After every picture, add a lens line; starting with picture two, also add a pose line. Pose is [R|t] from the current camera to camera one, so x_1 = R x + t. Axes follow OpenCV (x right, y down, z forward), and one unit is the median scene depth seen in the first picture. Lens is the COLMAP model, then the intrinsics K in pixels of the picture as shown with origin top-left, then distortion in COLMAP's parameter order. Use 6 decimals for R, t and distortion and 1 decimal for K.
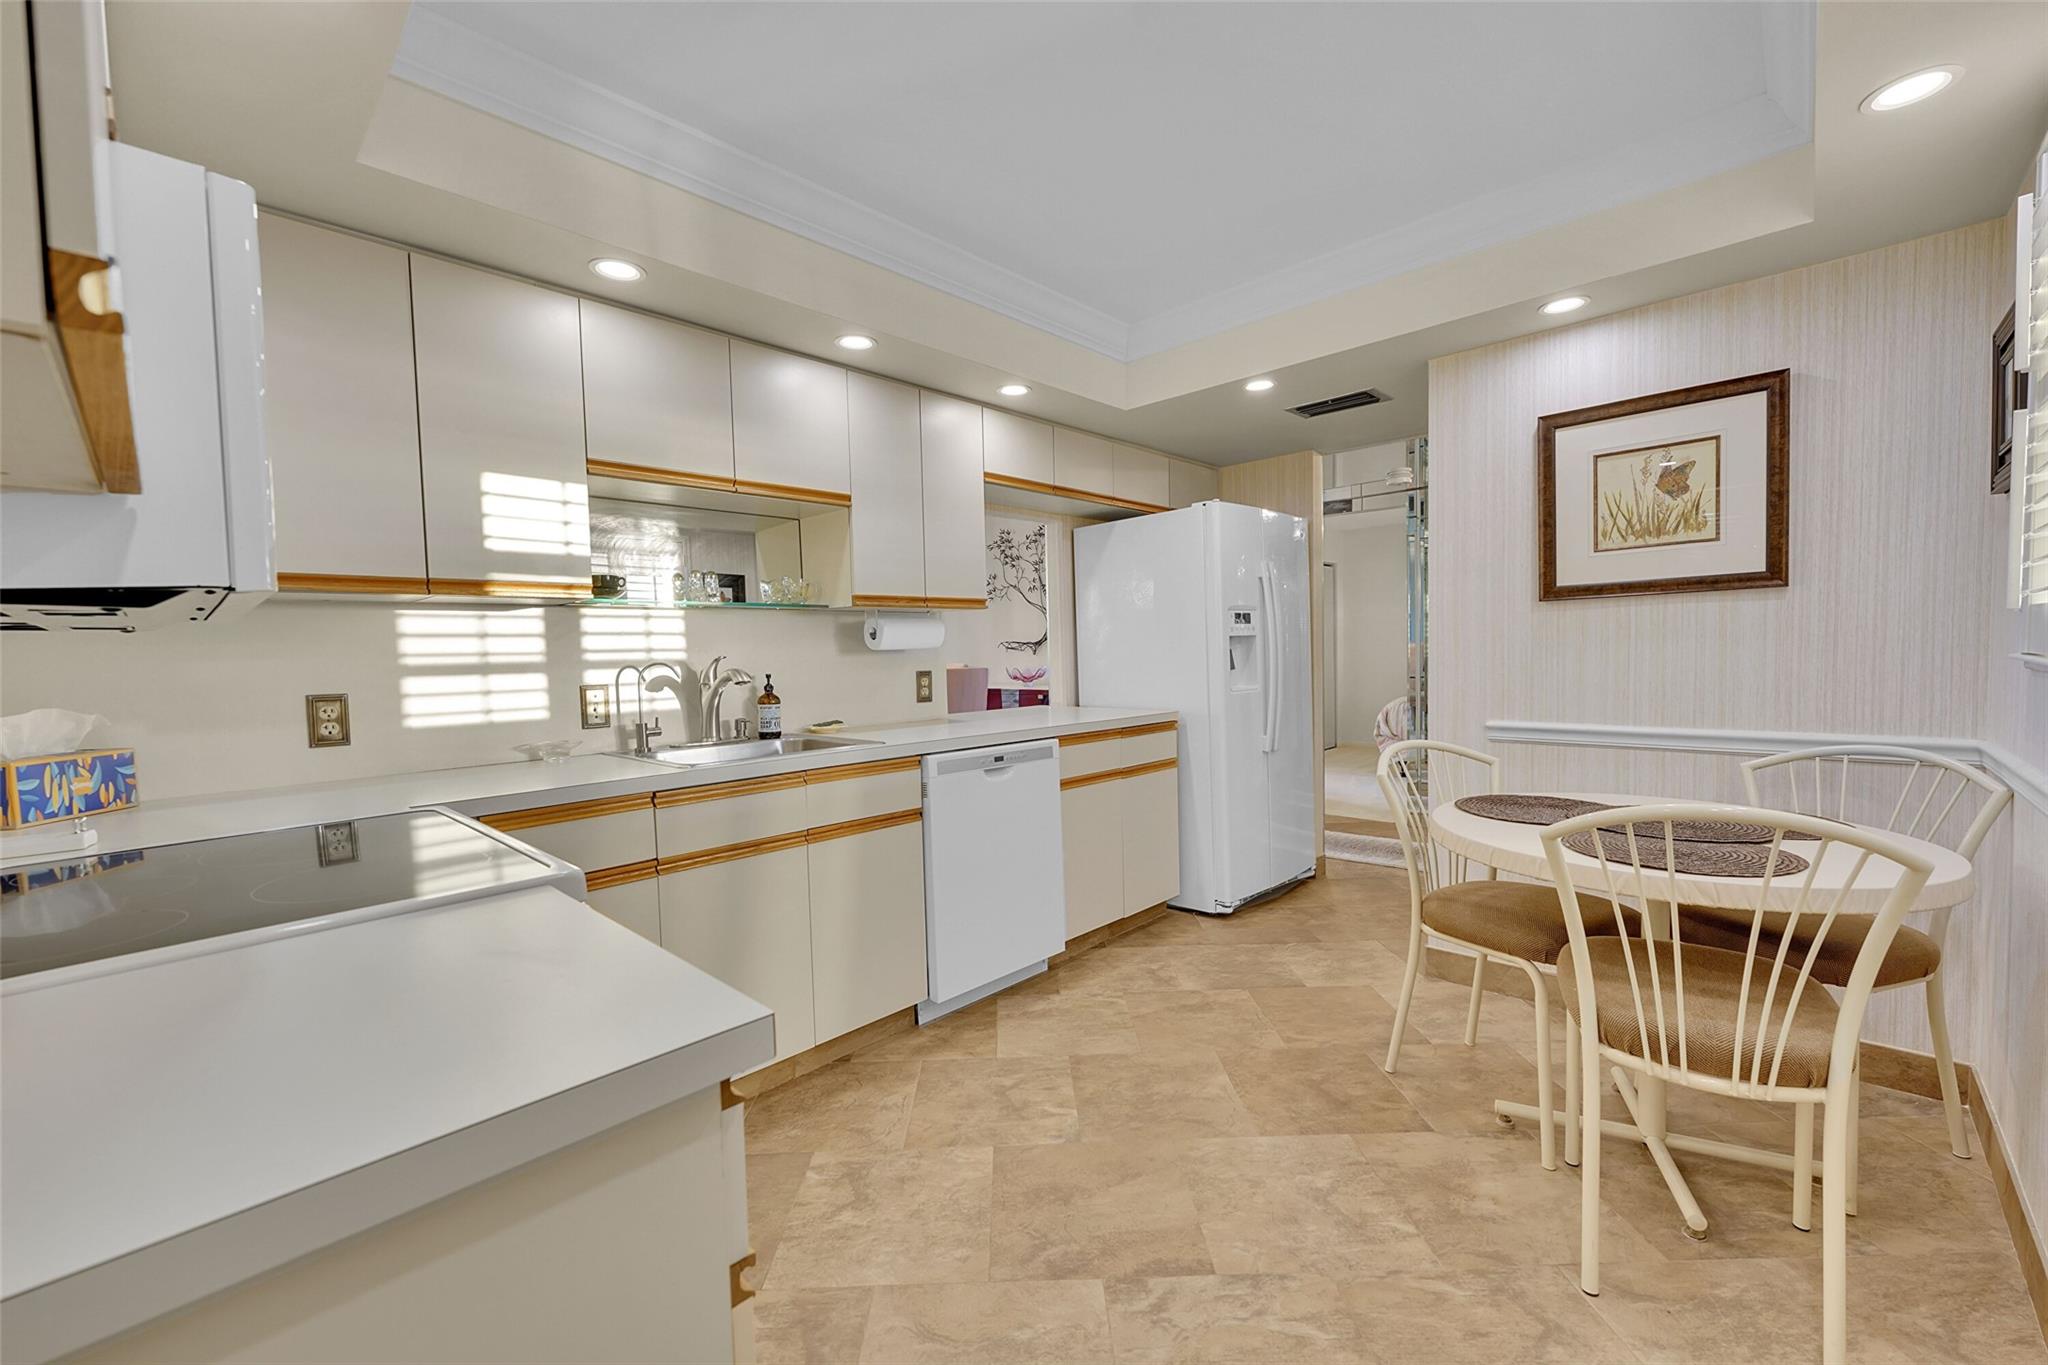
lens RADIAL K [[817.3, 0, 1030.1], [0, 817.3, 685.1], [0, 0, 1]] dist [-0.004195, 0.000832]
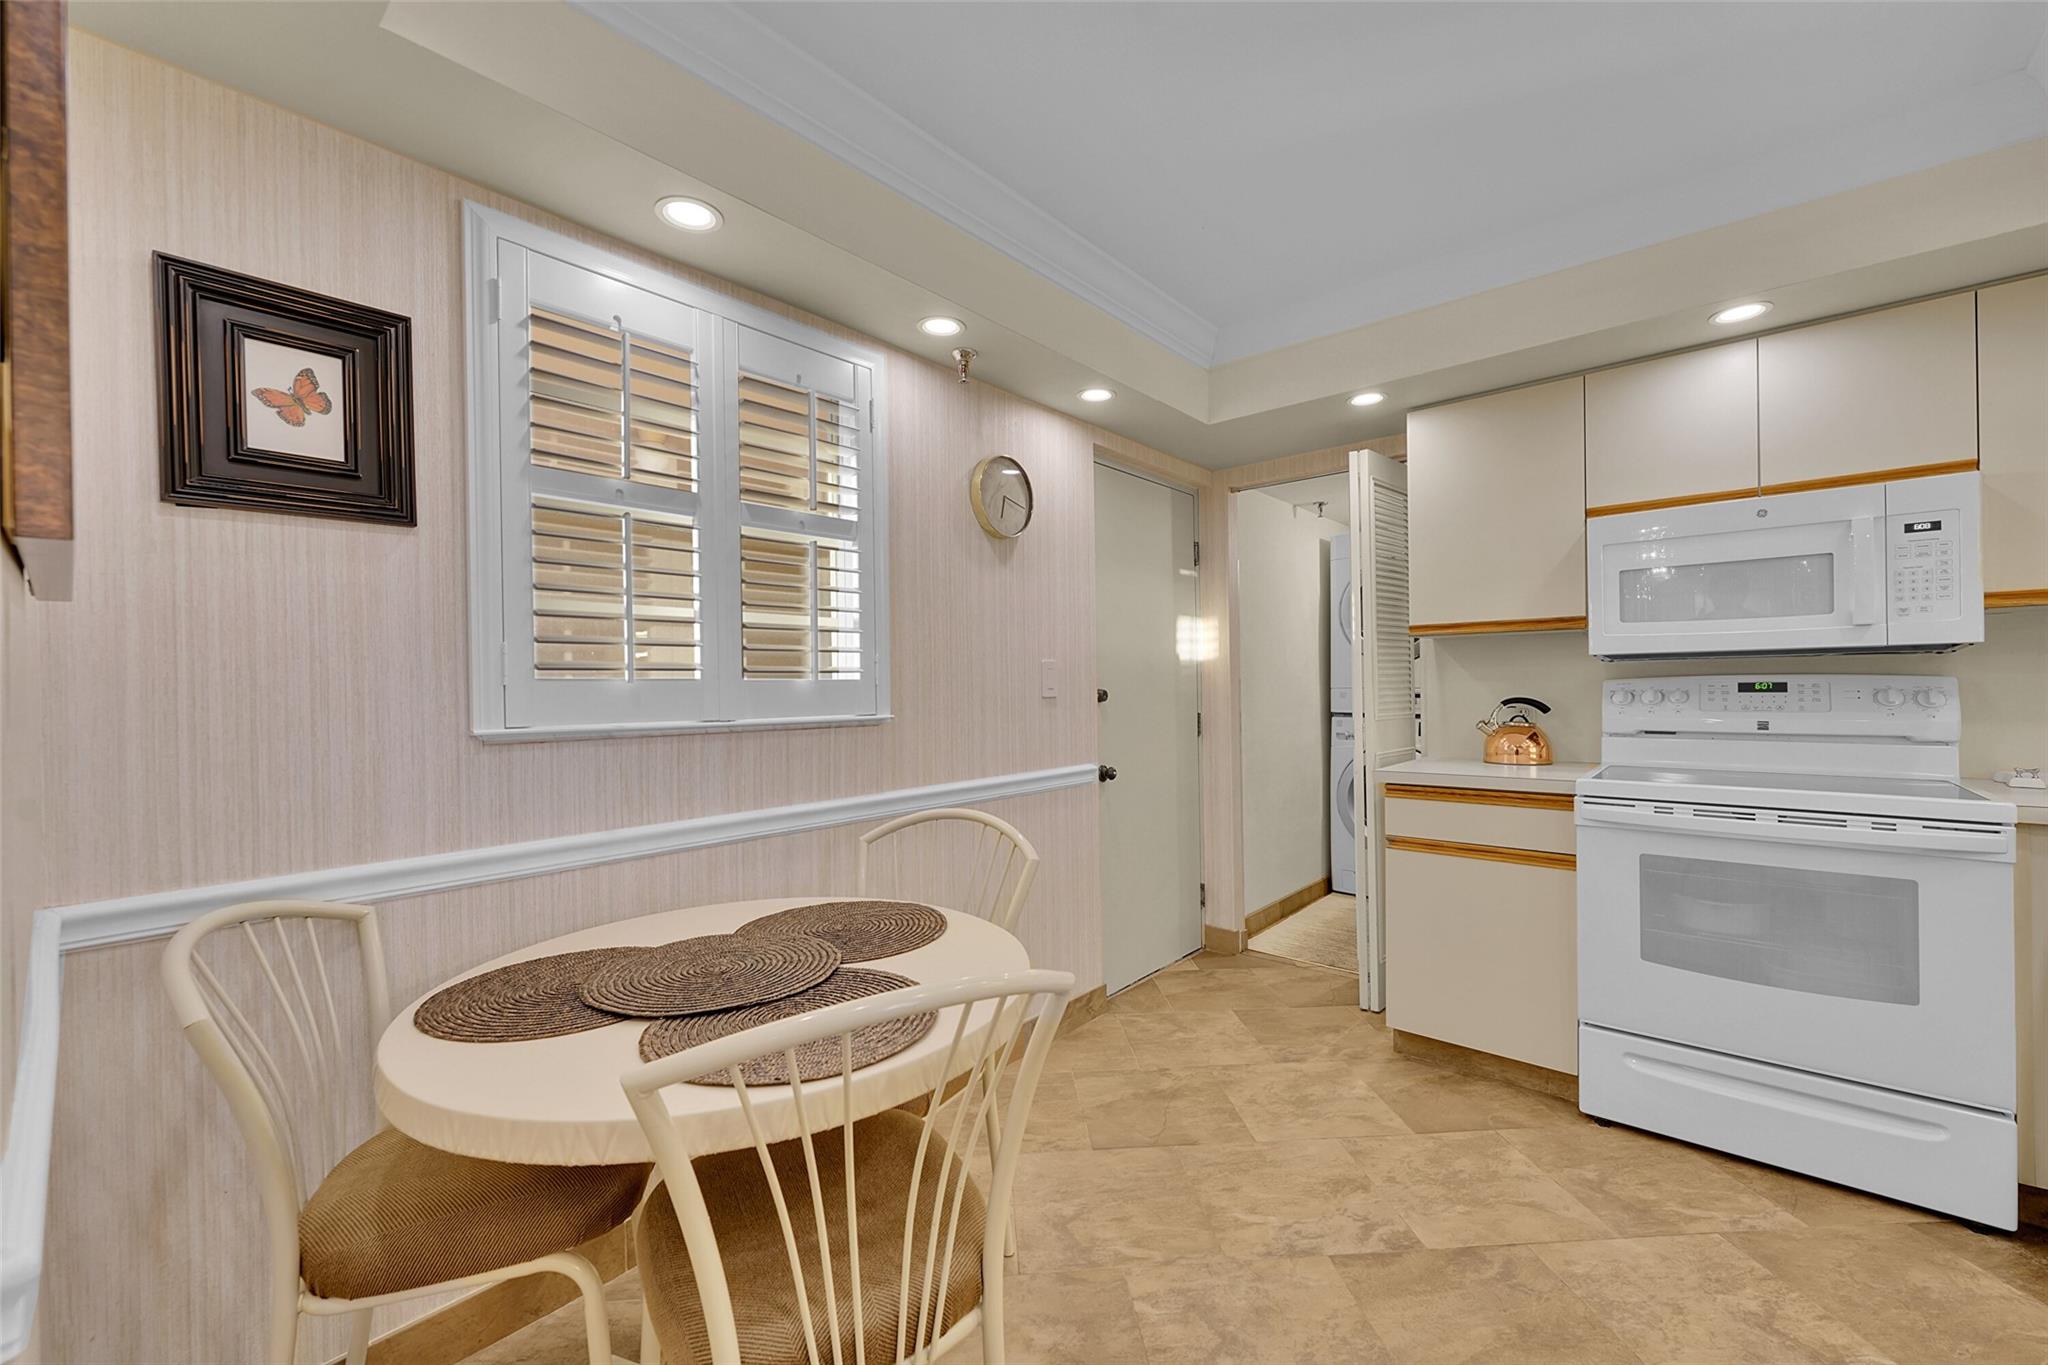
lens RADIAL K [[817.3, 0, 1019.8], [0, 817.3, 690.6], [0, 0, 1]] dist [-0.004195, 0.000832]
pose [[-0.998312, 0.042747, -0.039320, 0.585698], [0.040941, 0.998118, 0.045662, -0.098719], [0.041198, 0.043975, -0.998183, 1.833184]]
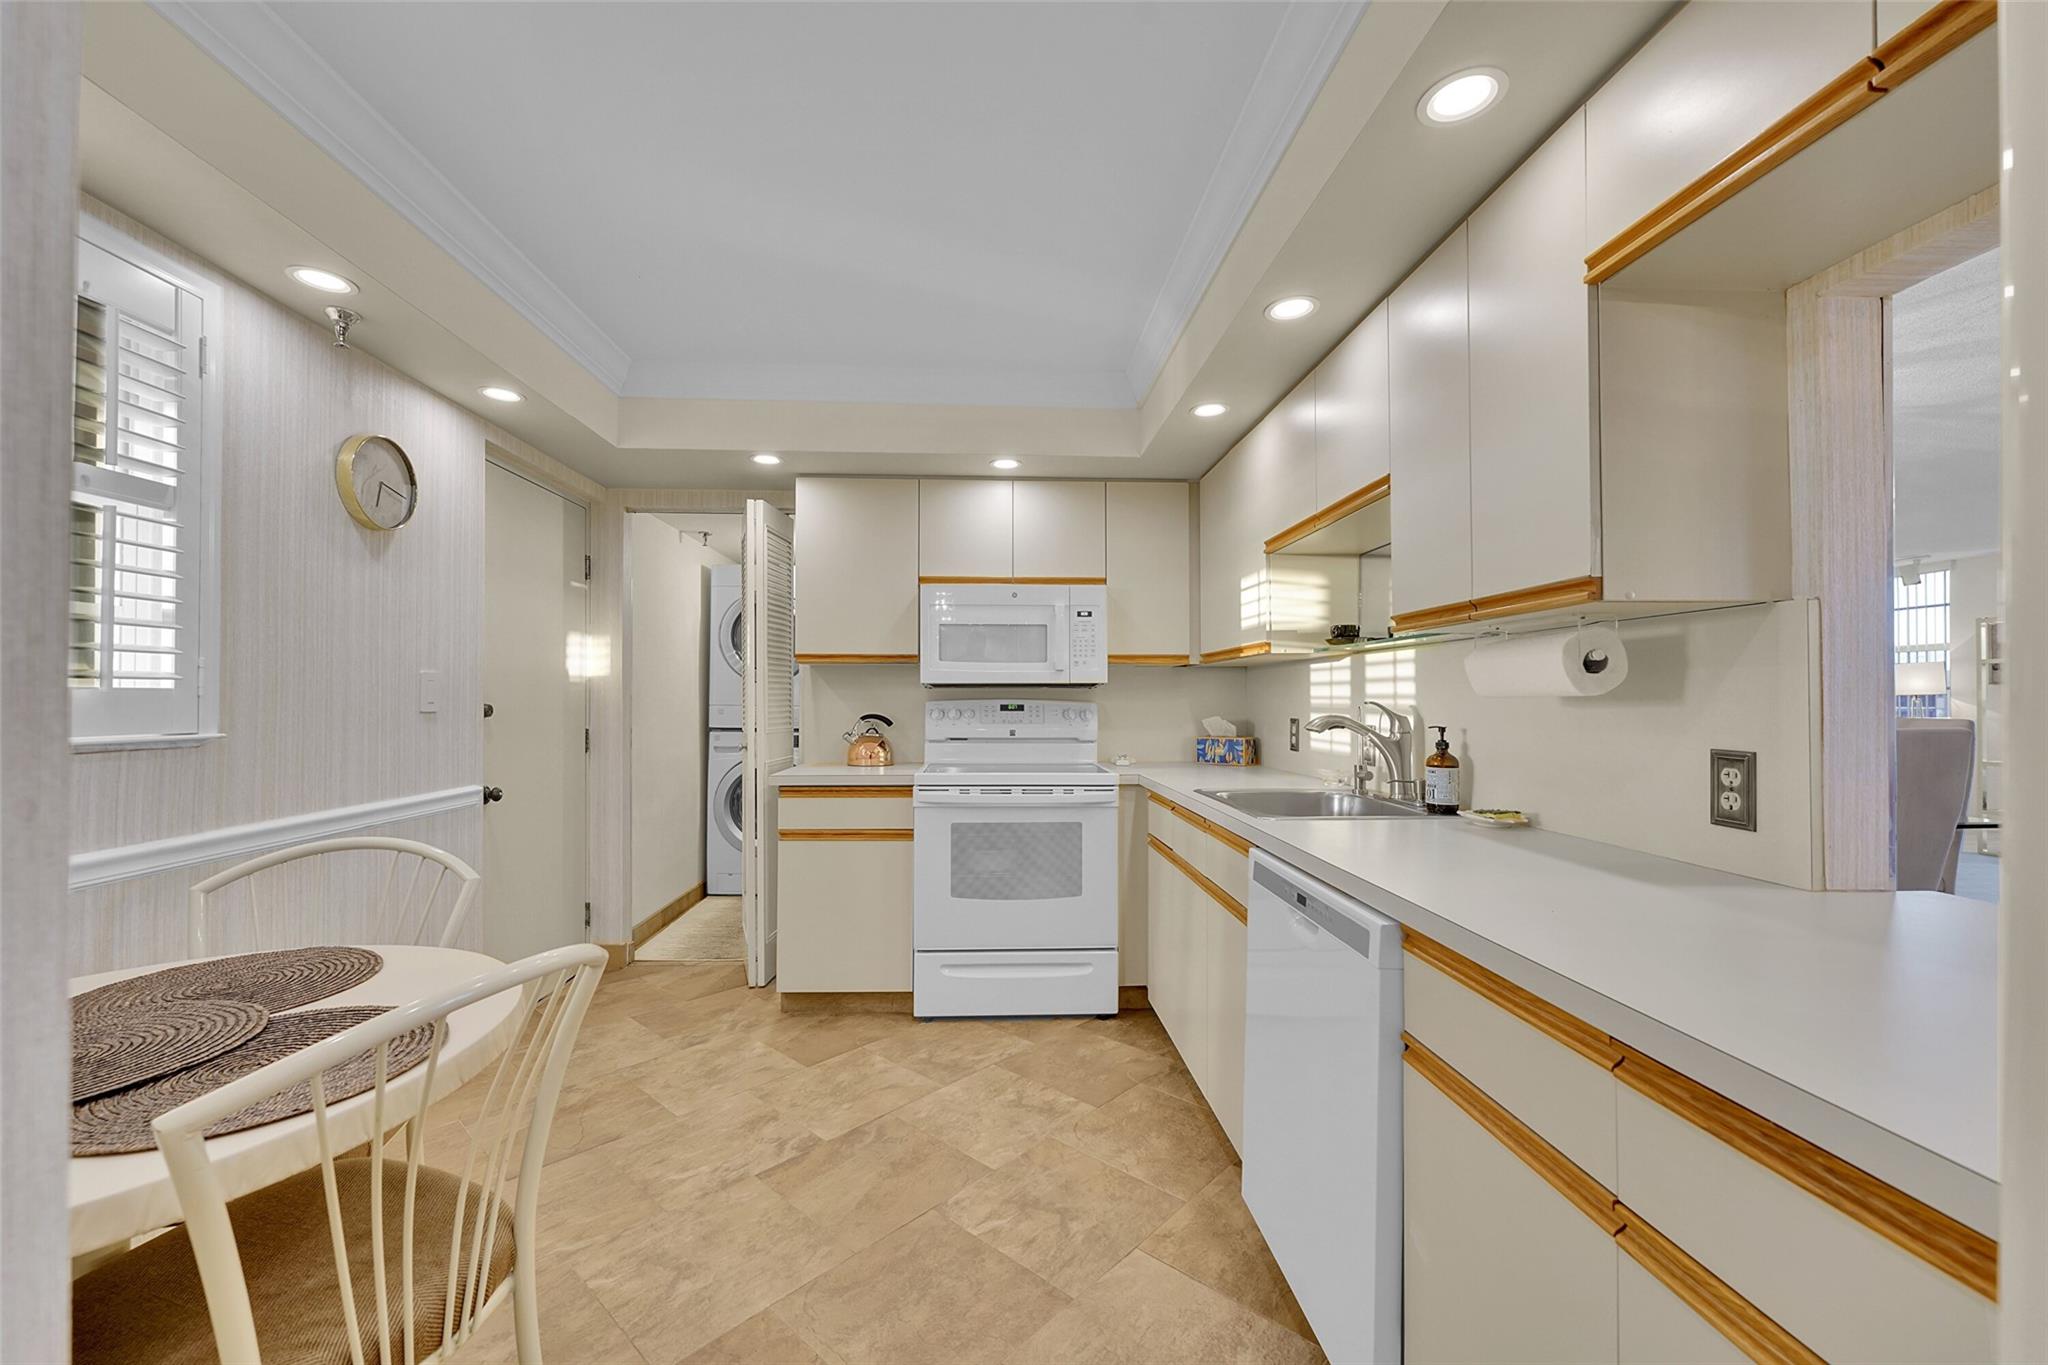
lens RADIAL K [[817.3, 0, 1017.0], [0, 817.3, 688.3], [0, 0, 1]] dist [-0.004195, 0.000832]
pose [[-0.693684, 0.017942, -0.720056, 0.783487], [-0.010406, 0.999336, 0.034925, -0.113408], [0.720204, 0.031720, -0.693036, 1.974922]]
